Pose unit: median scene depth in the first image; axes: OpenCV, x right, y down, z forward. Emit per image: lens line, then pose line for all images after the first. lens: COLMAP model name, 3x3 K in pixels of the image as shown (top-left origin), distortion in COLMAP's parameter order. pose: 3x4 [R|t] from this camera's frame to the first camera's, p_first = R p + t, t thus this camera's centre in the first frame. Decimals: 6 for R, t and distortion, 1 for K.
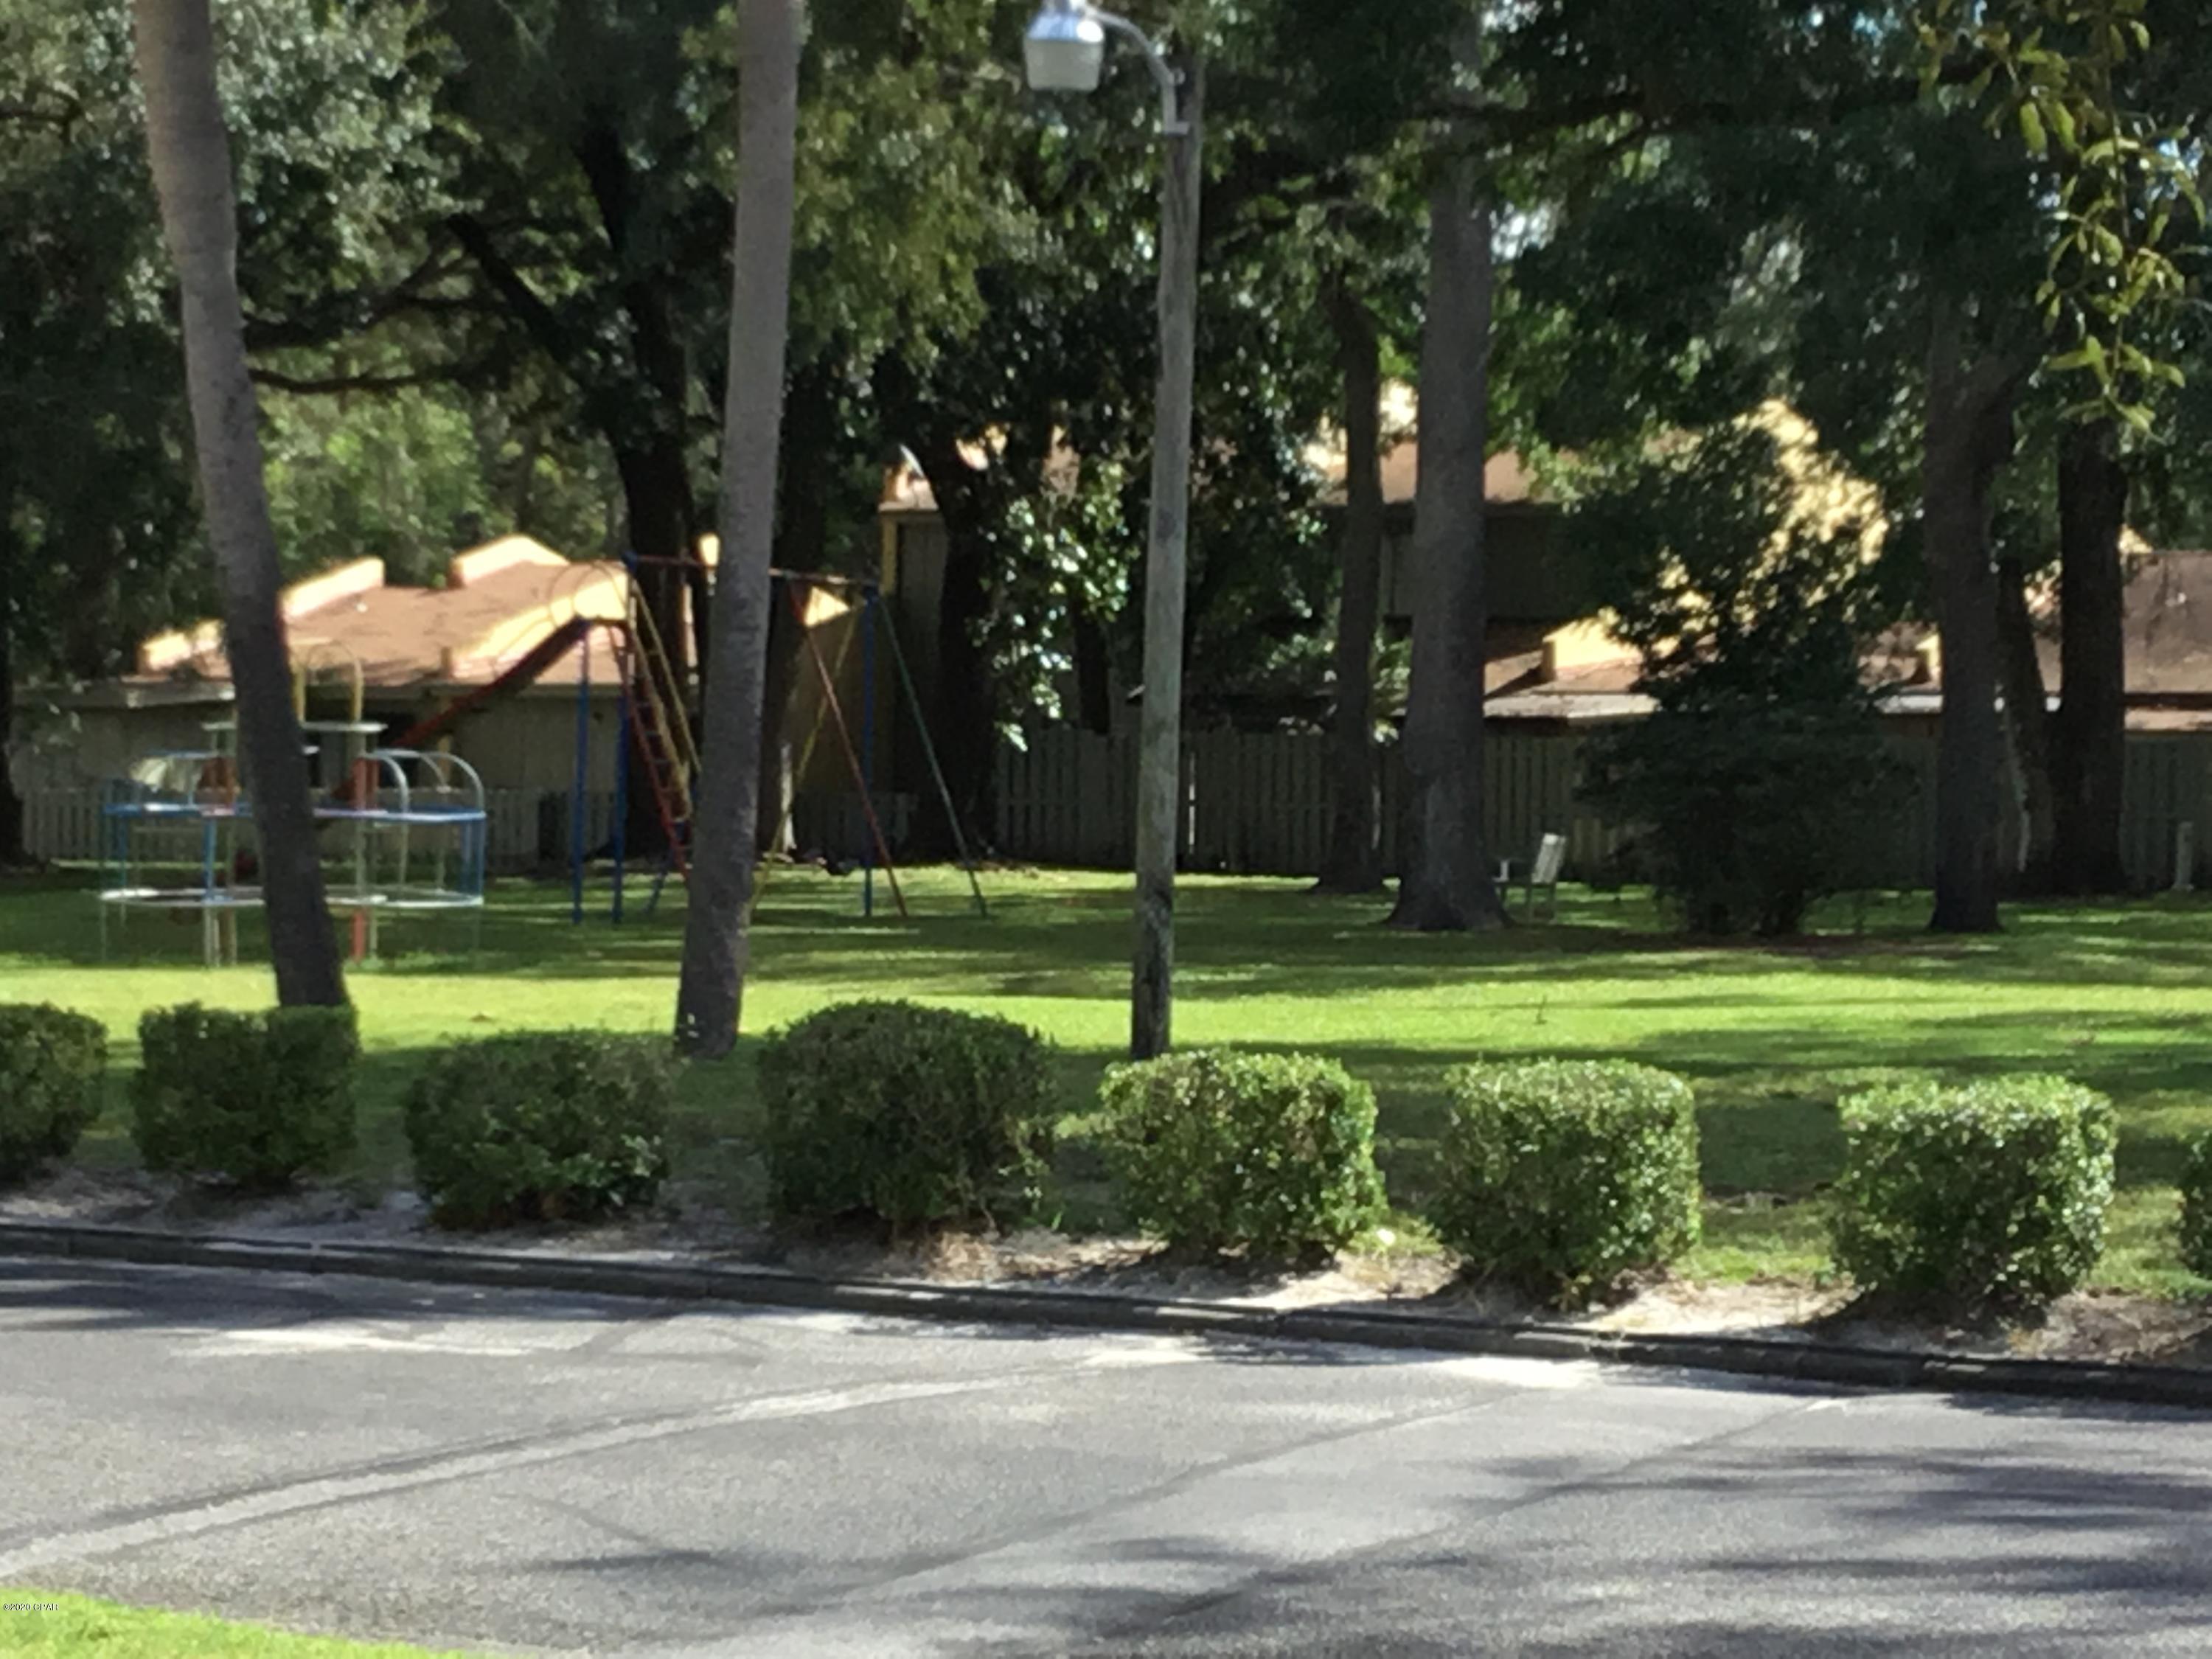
lens RADIAL K [[6664.3, 0, 1103.7], [0, 6664.3, 721.3], [0, 0, 1]] dist [-0.194632, 4.838875]
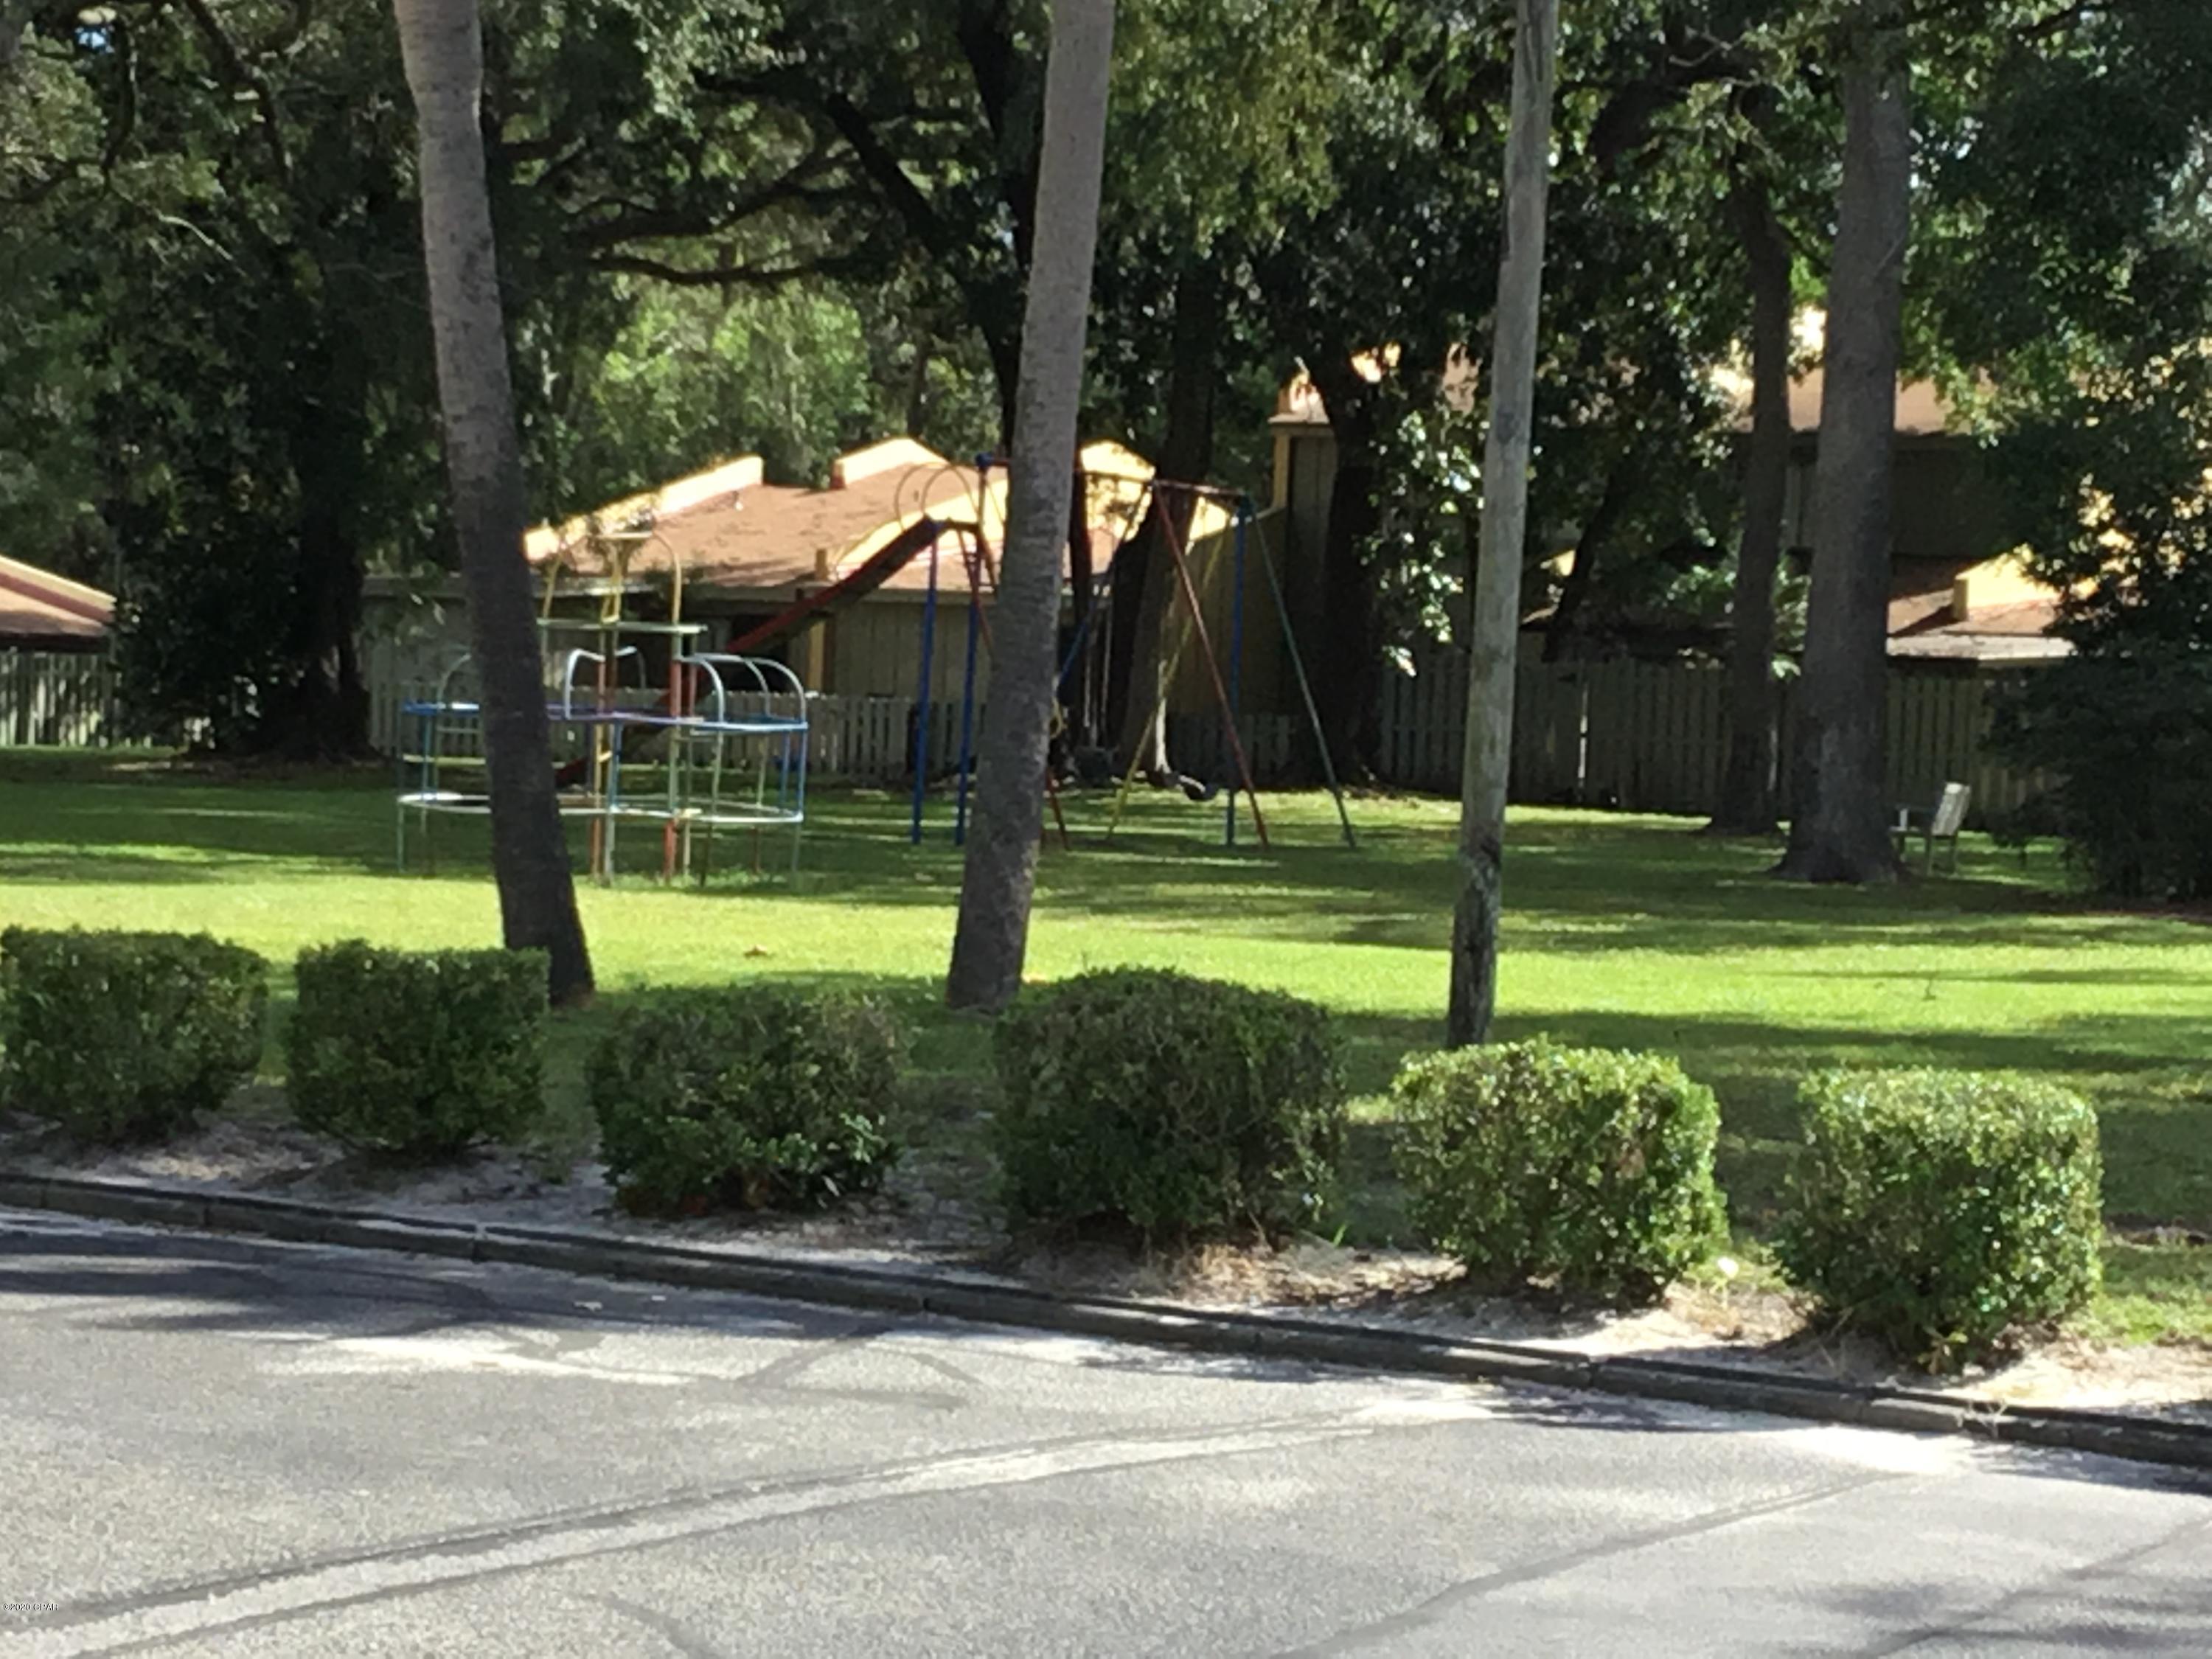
lens RADIAL K [[6664.3, 0, 1103.7], [0, 6664.3, 721.3], [0, 0, 1]] dist [-0.194632, 4.838875]
pose [[0.997566, 0.033106, -0.061366, 0.008986], [-0.032357, 0.999390, 0.013159, -0.000503], [0.061764, -0.011141, 0.998029, 0.104454]]
